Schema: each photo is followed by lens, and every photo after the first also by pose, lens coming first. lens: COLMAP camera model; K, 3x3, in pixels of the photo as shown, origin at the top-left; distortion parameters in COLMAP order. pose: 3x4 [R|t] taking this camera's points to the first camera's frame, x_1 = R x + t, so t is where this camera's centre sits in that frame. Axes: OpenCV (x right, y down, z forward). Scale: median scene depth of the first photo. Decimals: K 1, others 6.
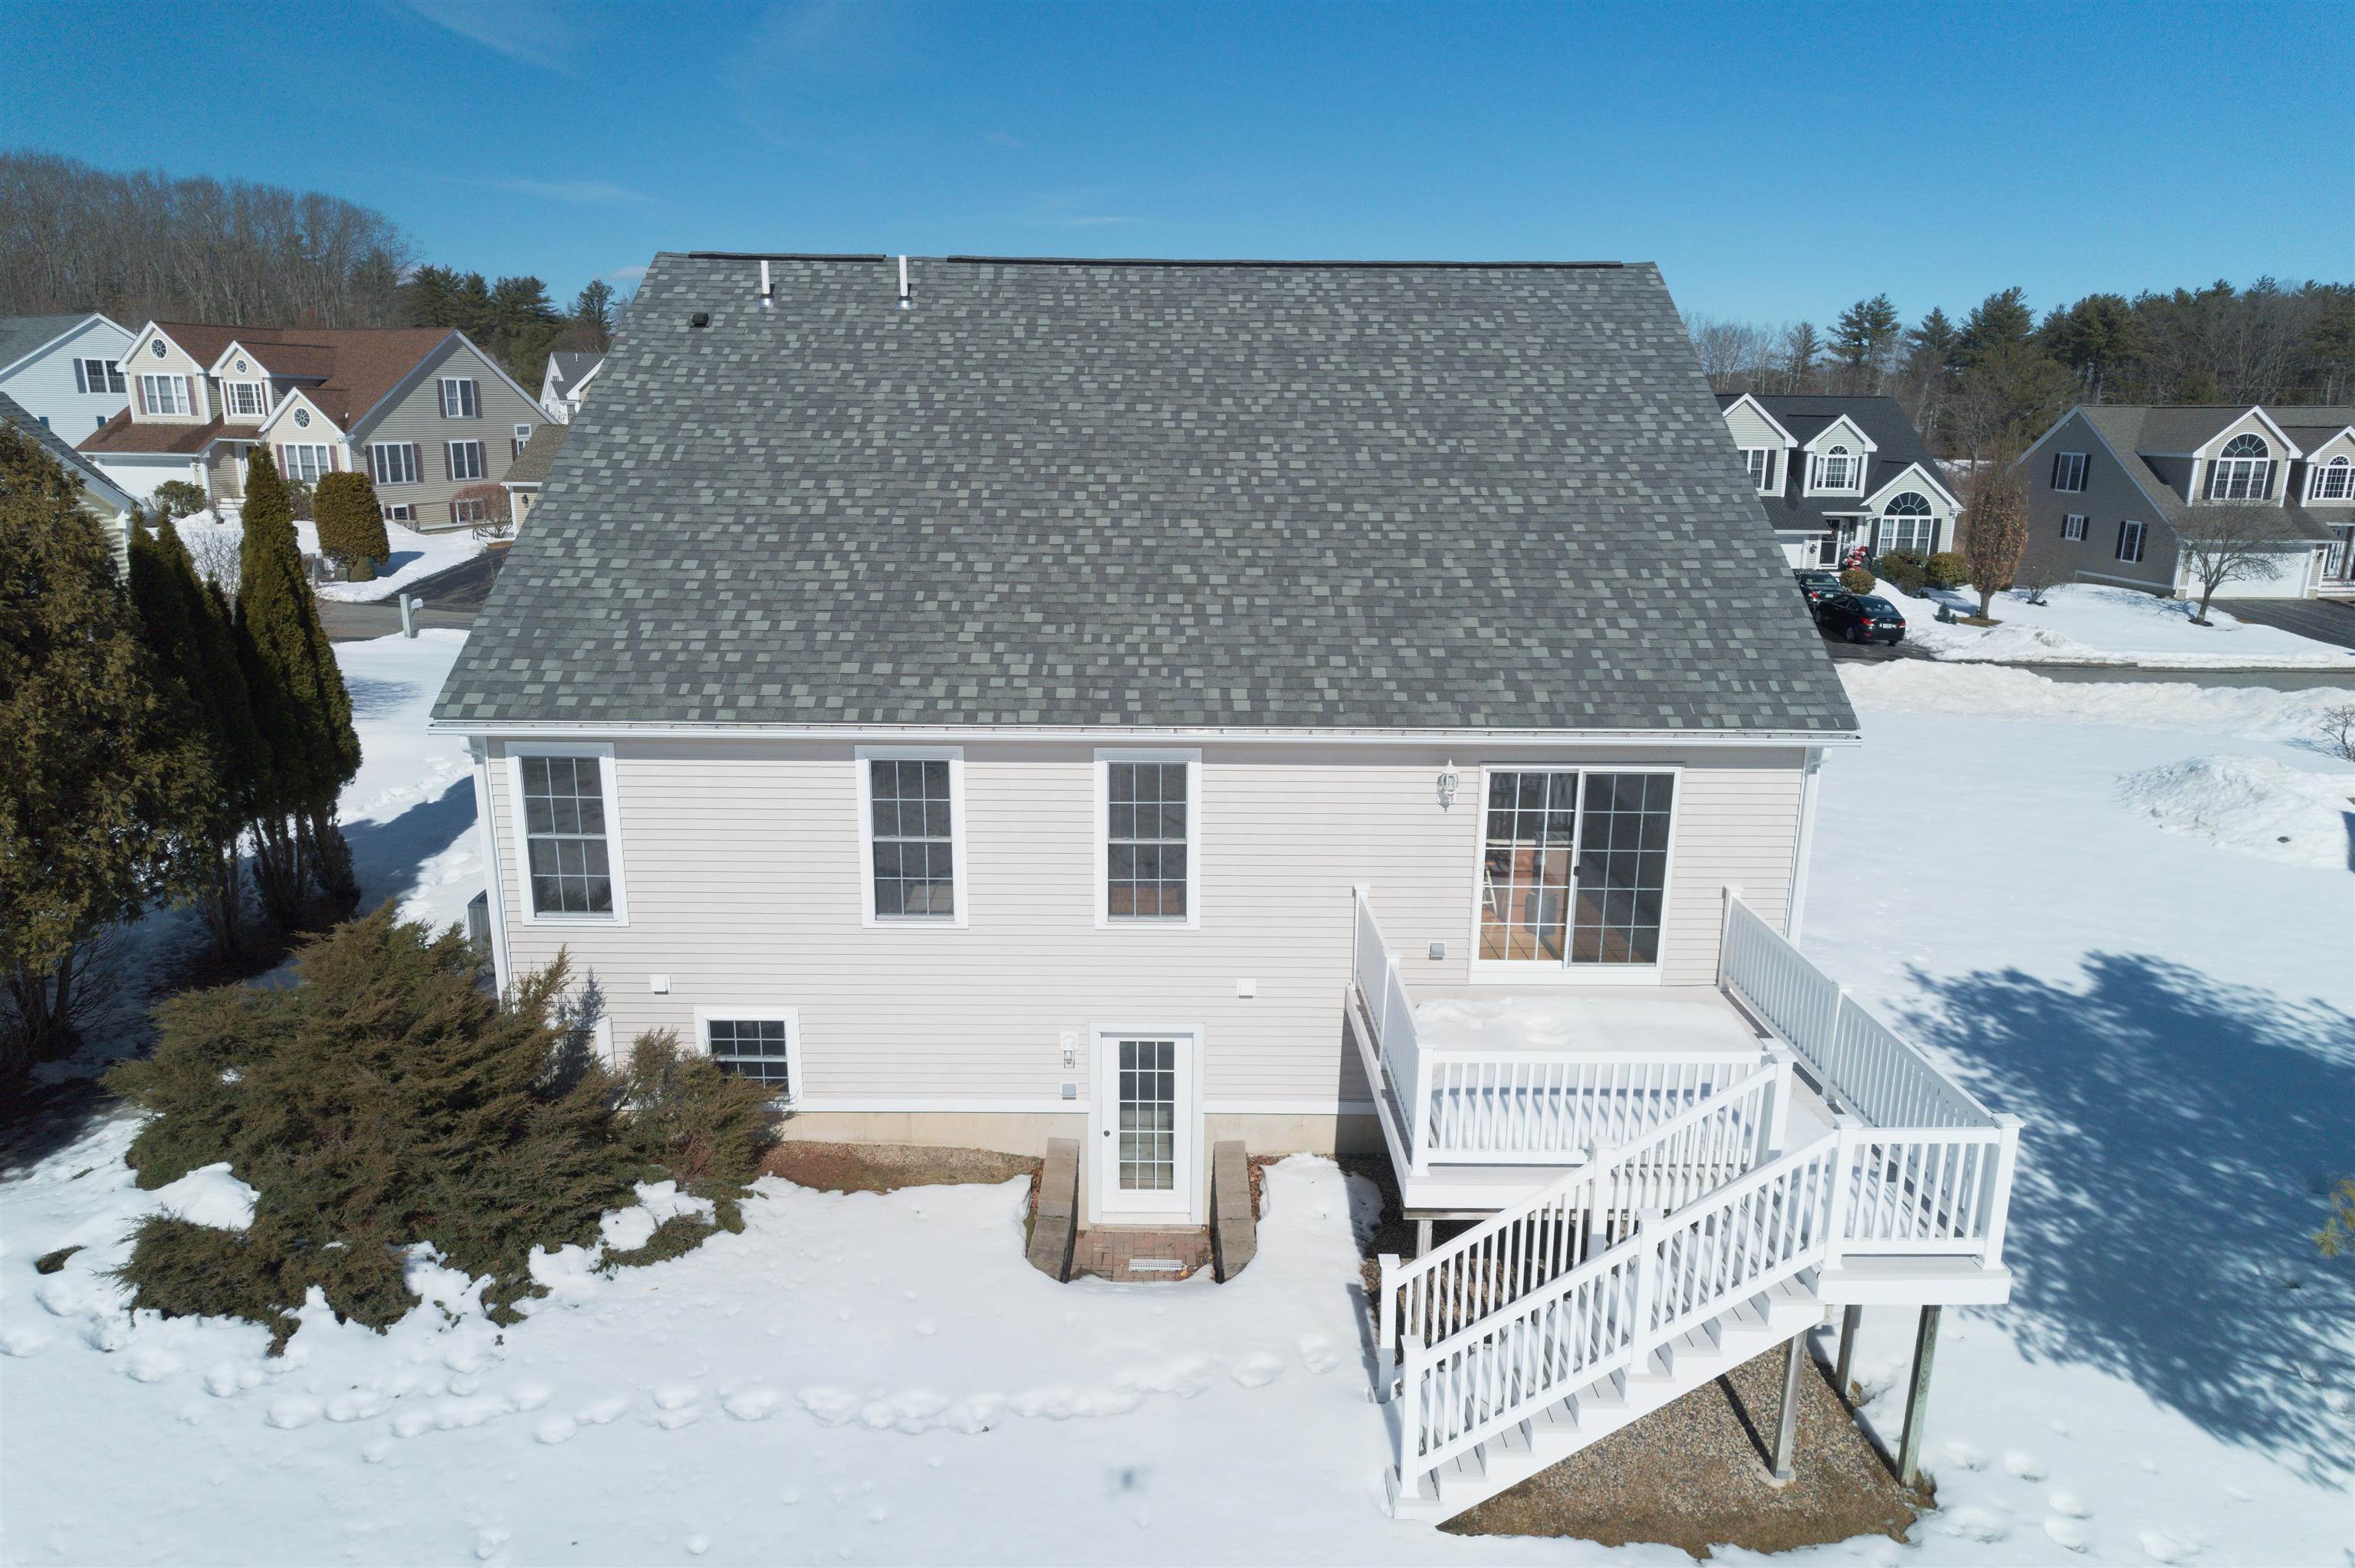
lens RADIAL K [[1483.4, 0, 1180.3], [0, 1483.4, 786.0], [0, 0, 1]] dist [-0.000186, 0.001328]
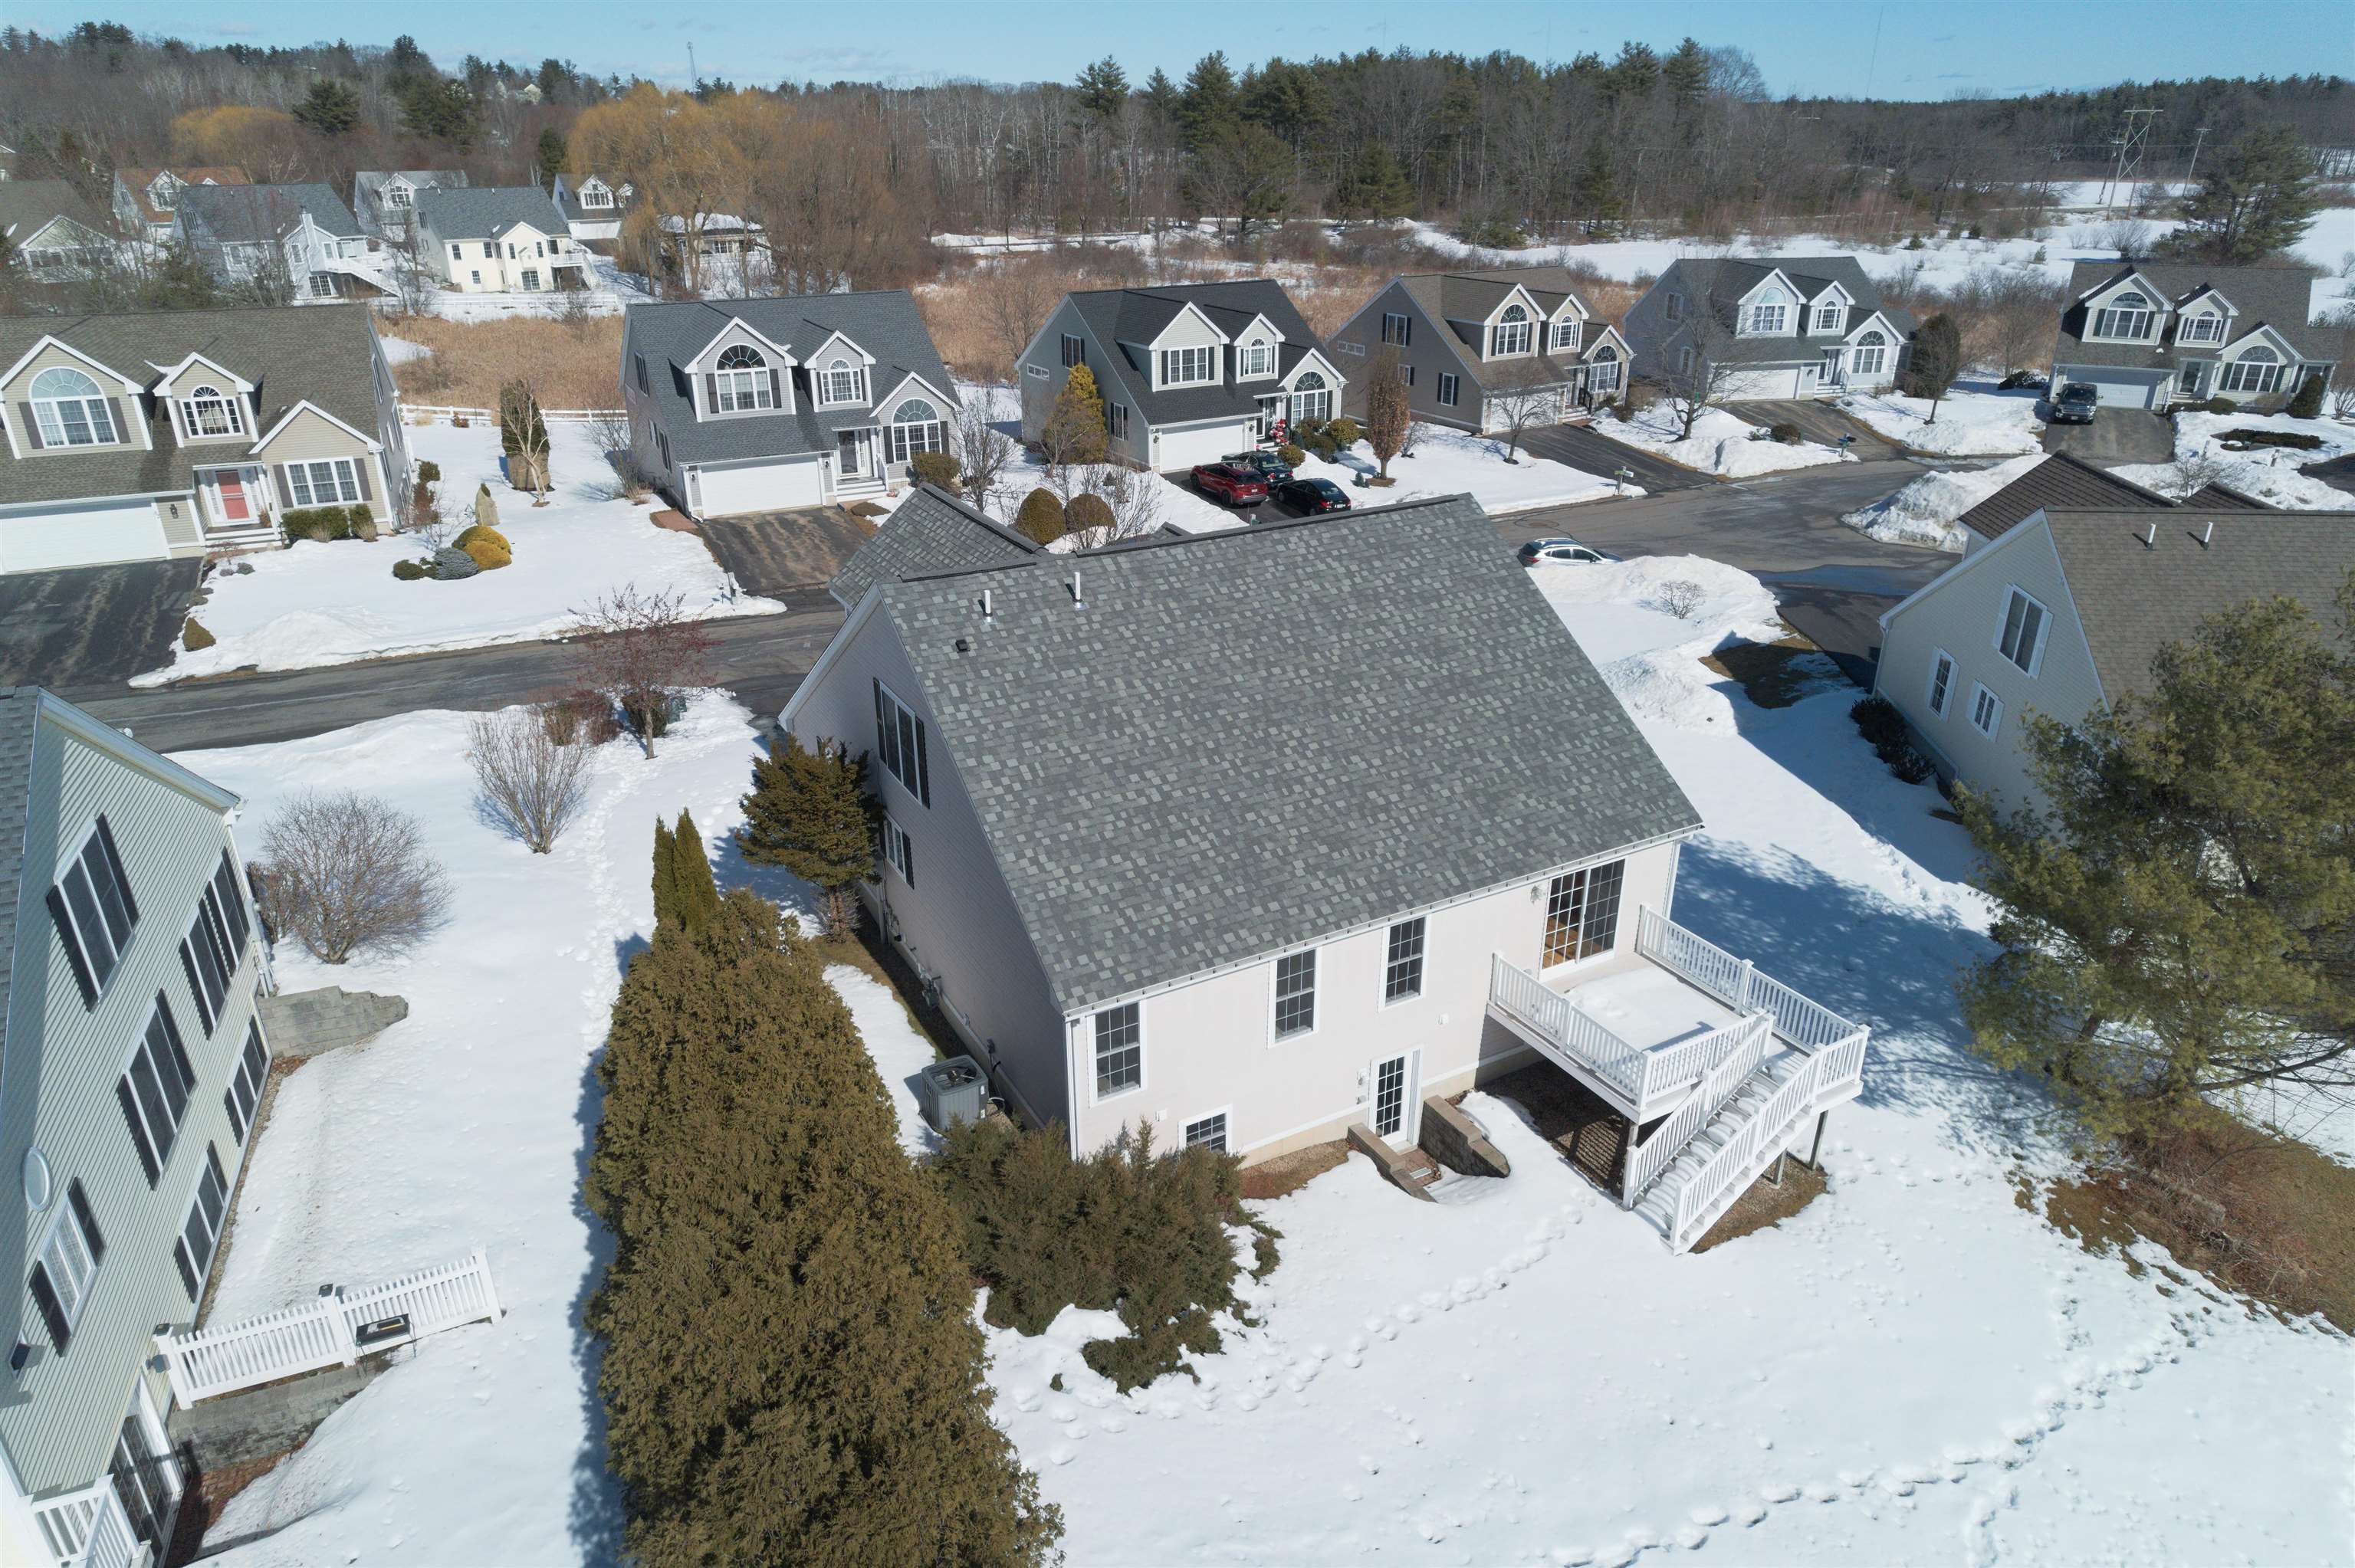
lens RADIAL K [[1484.6, 0, 1177.5], [0, 1484.6, 784.0], [0, 0, 1]] dist [0.000900, 0.011046]
pose [[0.876962, -0.208898, 0.432781, -0.882446], [0.131685, 0.970567, 0.201641, -0.503405], [-0.462165, -0.119841, 0.878659, -0.375990]]
